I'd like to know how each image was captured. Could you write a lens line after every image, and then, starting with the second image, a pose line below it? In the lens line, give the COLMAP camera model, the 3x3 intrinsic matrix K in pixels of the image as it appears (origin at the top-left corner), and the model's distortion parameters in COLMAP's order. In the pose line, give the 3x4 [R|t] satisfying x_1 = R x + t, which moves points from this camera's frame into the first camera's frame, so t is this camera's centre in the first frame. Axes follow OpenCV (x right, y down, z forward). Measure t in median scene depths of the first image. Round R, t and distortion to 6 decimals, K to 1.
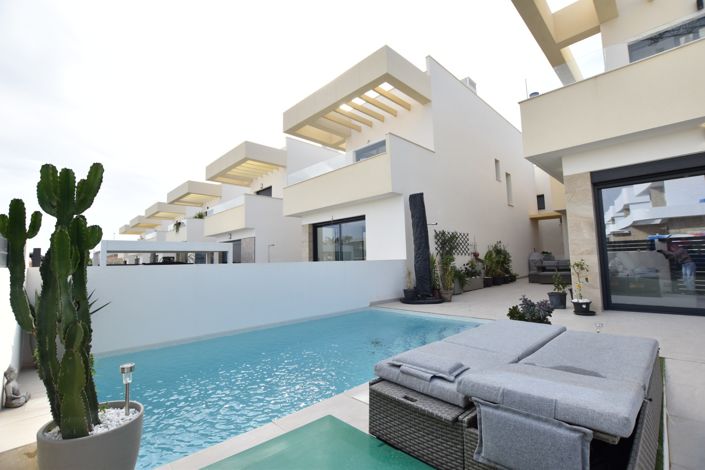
lens RADIAL K [[309.3, 0, 353.6], [0, 309.3, 235.3], [0, 0, 1]] dist [-0.036829, 0.006378]
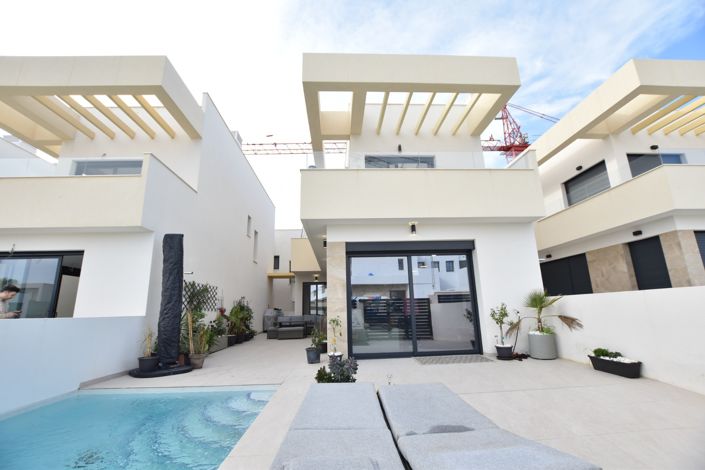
lens RADIAL K [[309.3, 0, 353.6], [0, 309.3, 235.3], [0, 0, 1]] dist [-0.036829, 0.006378]
pose [[0.661878, 0.181503, 0.727306, -0.071618], [-0.050846, 0.978880, -0.198013, 0.005577], [-0.747885, 0.094080, 0.657127, 0.104354]]
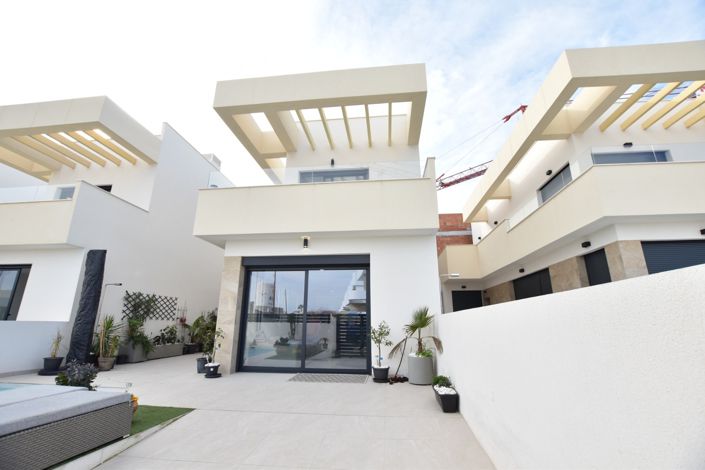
lens RADIAL K [[309.3, 0, 353.6], [0, 309.3, 235.3], [0, 0, 1]] dist [-0.036829, 0.006378]
pose [[0.770152, 0.201774, 0.605106, 0.231438], [-0.073671, 0.970438, -0.229830, -0.023301], [-0.633592, 0.132425, 0.762250, -0.191962]]
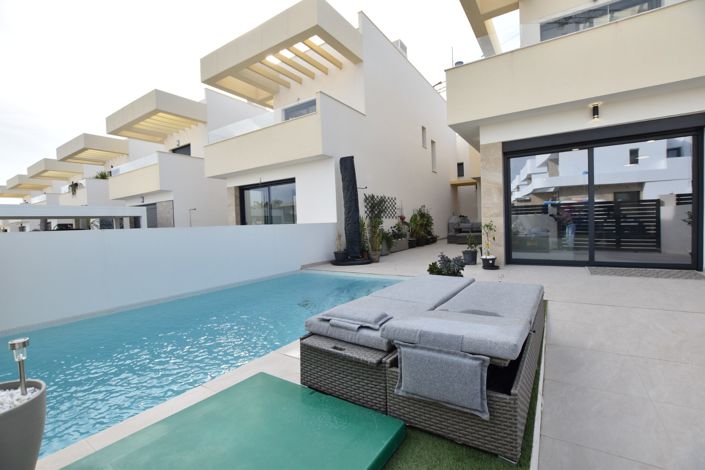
lens RADIAL K [[309.3, 0, 353.6], [0, 309.3, 235.3], [0, 0, 1]] dist [-0.036829, 0.006378]
pose [[0.975685, -0.018003, 0.218438, 0.001557], [-0.006983, 0.993561, 0.113079, 0.004448], [-0.219067, -0.111855, 0.969277, -0.000951]]
